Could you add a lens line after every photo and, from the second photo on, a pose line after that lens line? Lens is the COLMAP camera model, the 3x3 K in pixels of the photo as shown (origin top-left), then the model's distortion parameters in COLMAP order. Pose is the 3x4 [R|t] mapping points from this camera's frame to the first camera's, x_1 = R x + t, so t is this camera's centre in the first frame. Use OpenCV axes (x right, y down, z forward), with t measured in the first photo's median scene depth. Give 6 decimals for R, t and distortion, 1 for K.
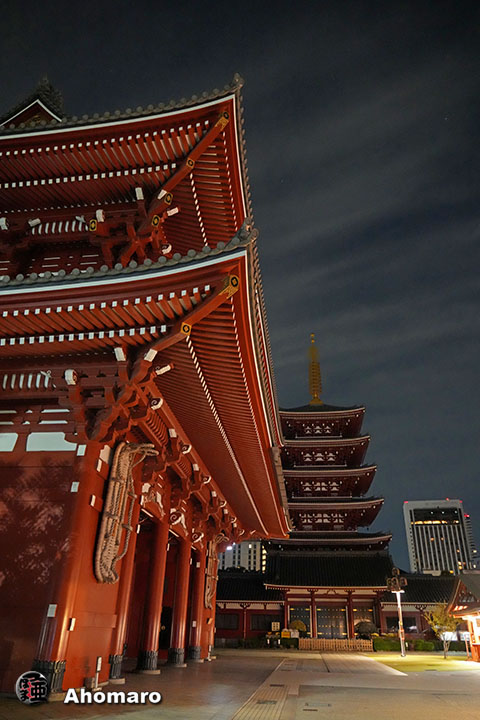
lens RADIAL K [[491.4, 0, 240.4], [0, 491.4, 361.5], [0, 0, 1]] dist [-0.032315, 0.003605]
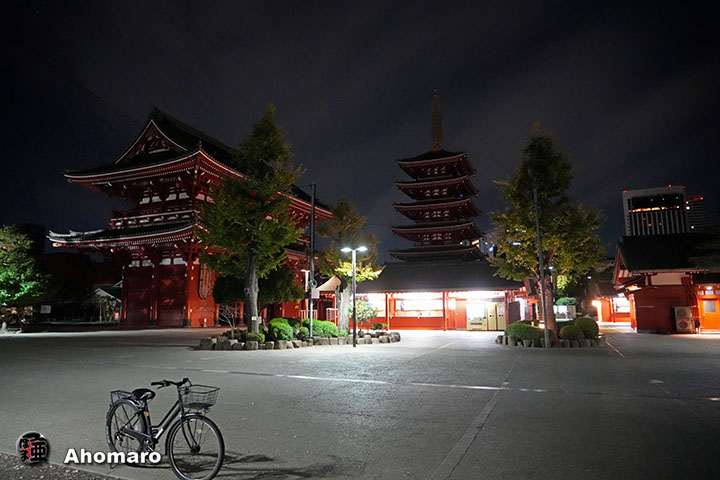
lens RADIAL K [[492.8, 0, 361.5], [0, 492.8, 233.2], [0, 0, 1]] dist [-0.051843, 0.015133]
pose [[0.964620, -0.064553, -0.255619, 0.309313], [0.147819, 0.935254, 0.321637, -0.166798], [0.218306, -0.348043, 0.911707, -0.313537]]
